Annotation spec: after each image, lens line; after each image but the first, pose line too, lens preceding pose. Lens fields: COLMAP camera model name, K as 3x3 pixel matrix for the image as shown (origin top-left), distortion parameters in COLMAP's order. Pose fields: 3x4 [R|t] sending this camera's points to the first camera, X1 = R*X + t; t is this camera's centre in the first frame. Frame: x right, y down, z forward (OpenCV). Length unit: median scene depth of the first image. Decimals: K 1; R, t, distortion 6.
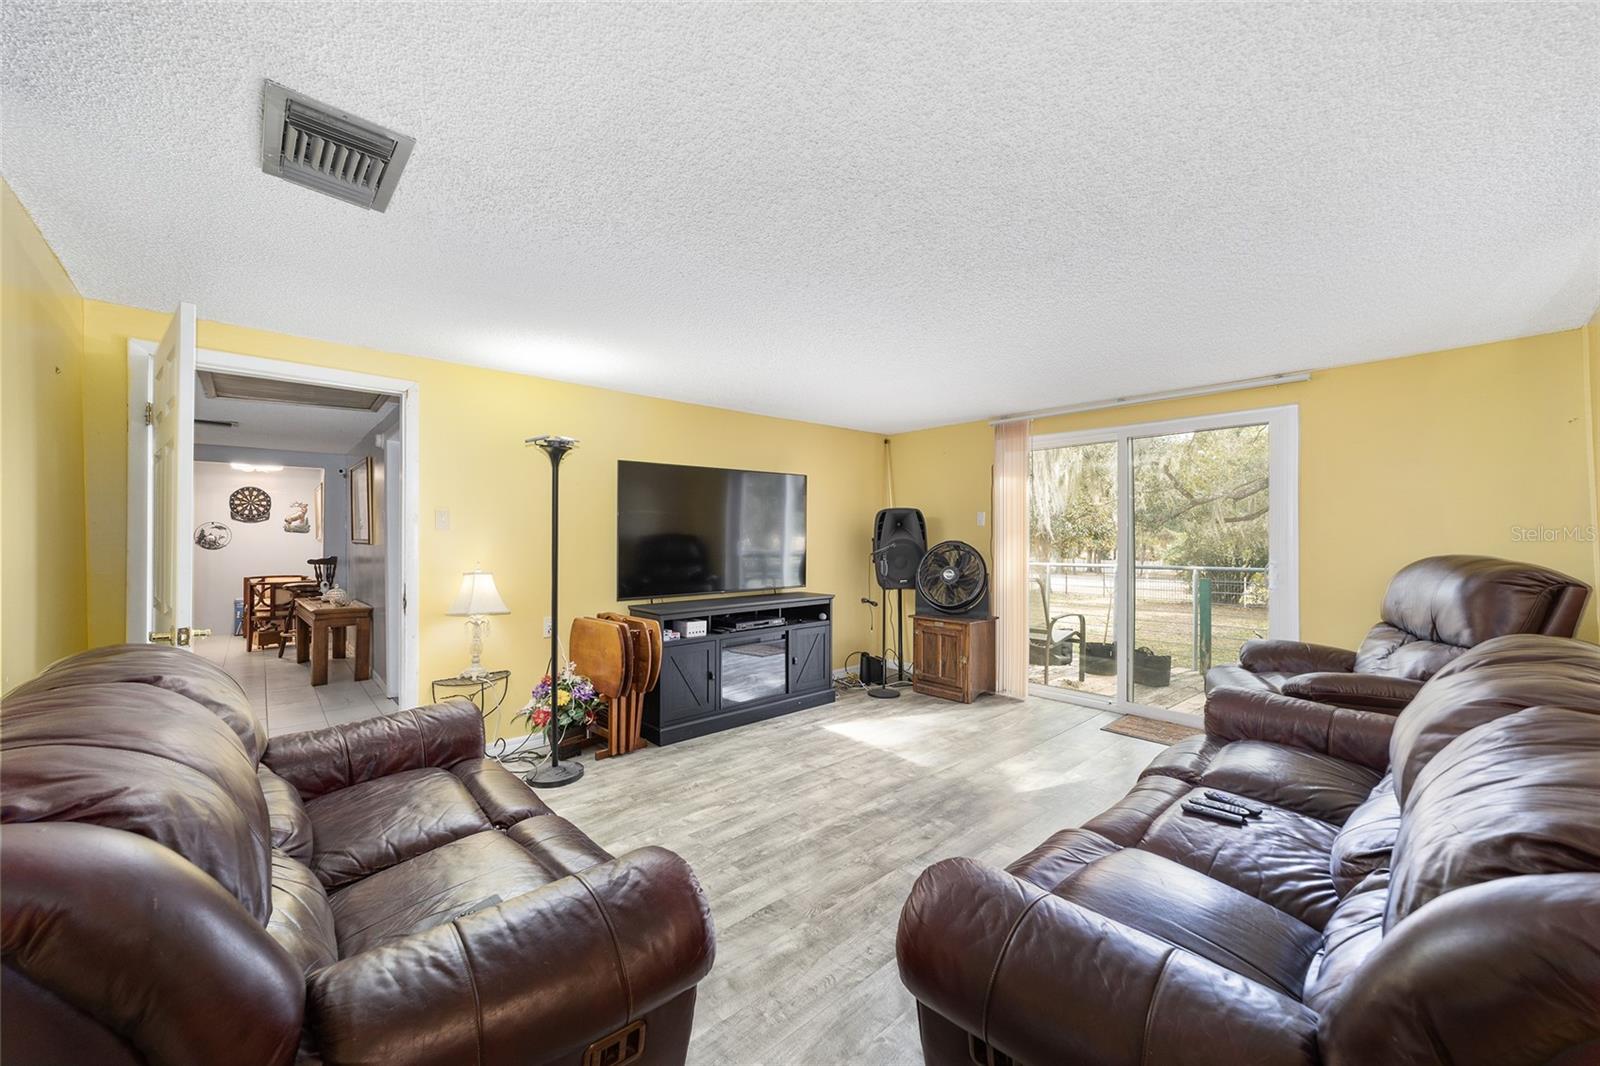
lens RADIAL K [[615.1, 0, 789.6], [0, 615.1, 534.8], [0, 0, 1]] dist [0.000599, 0.001693]
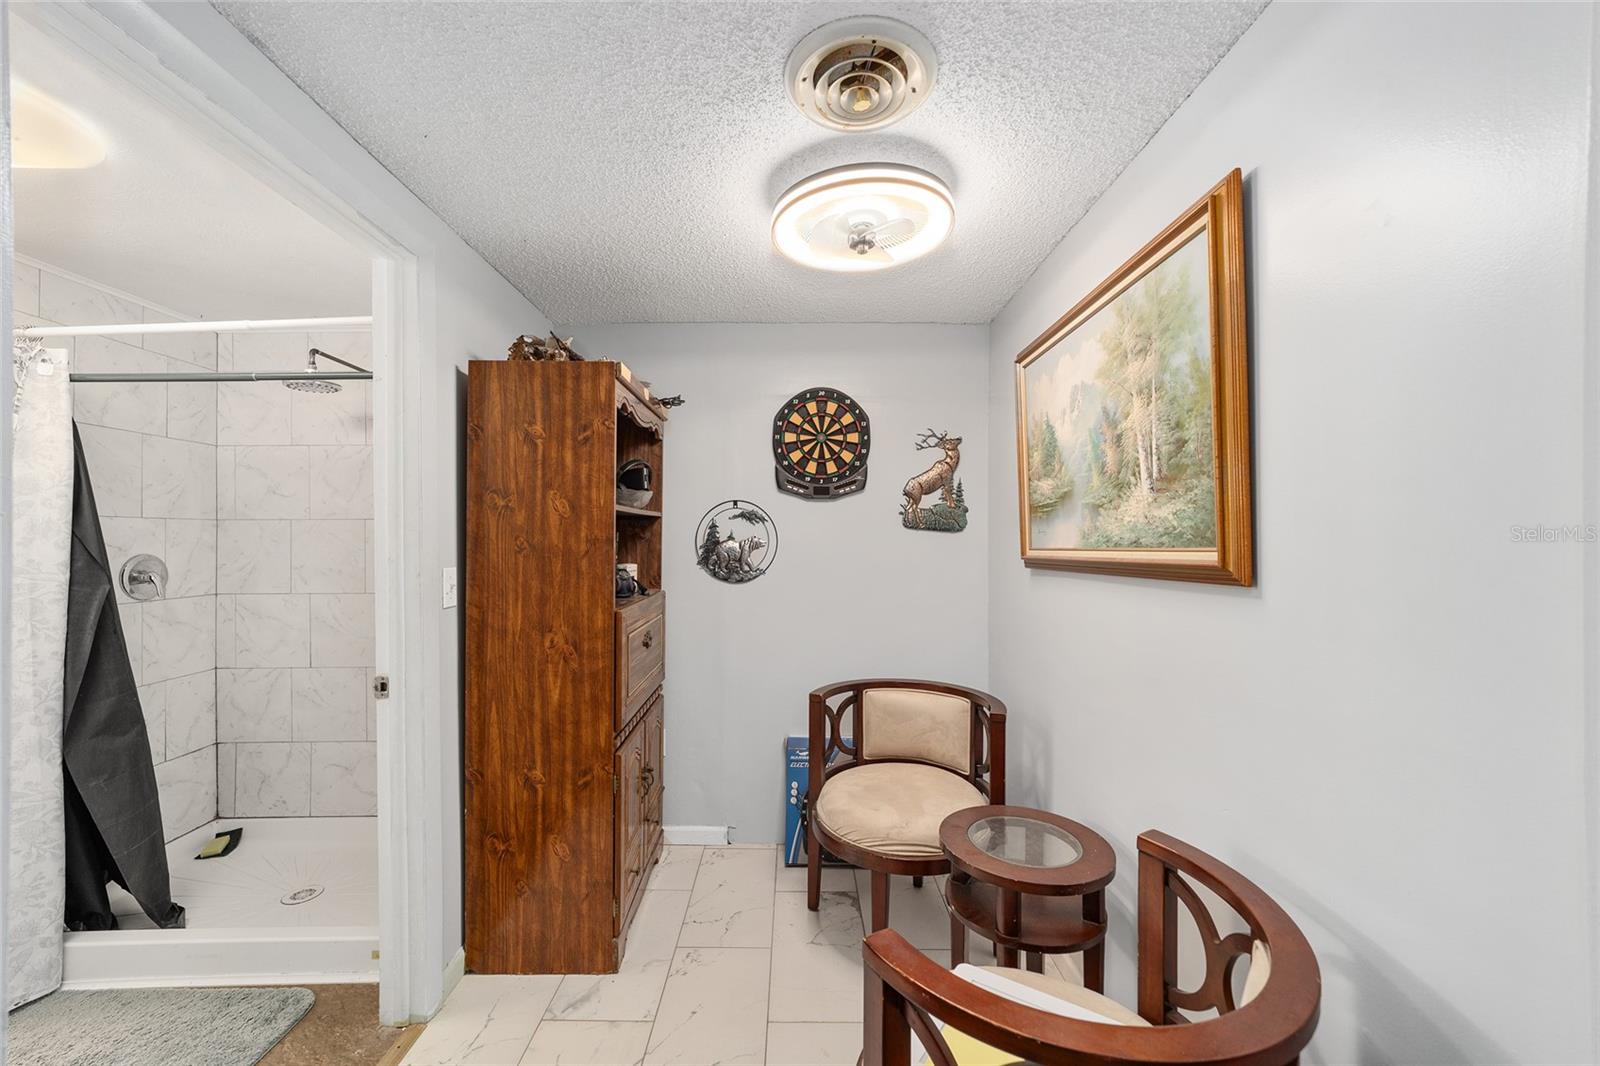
lens RADIAL K [[615.1, 0, 797.7], [0, 615.1, 533.1], [0, 0, 1]] dist [0.000599, 0.001693]
pose [[0.755673, -0.007168, -0.654910, -0.677377], [0.002355, 0.999963, -0.008227, 0.000139], [0.654945, 0.004674, 0.755662, 0.752968]]
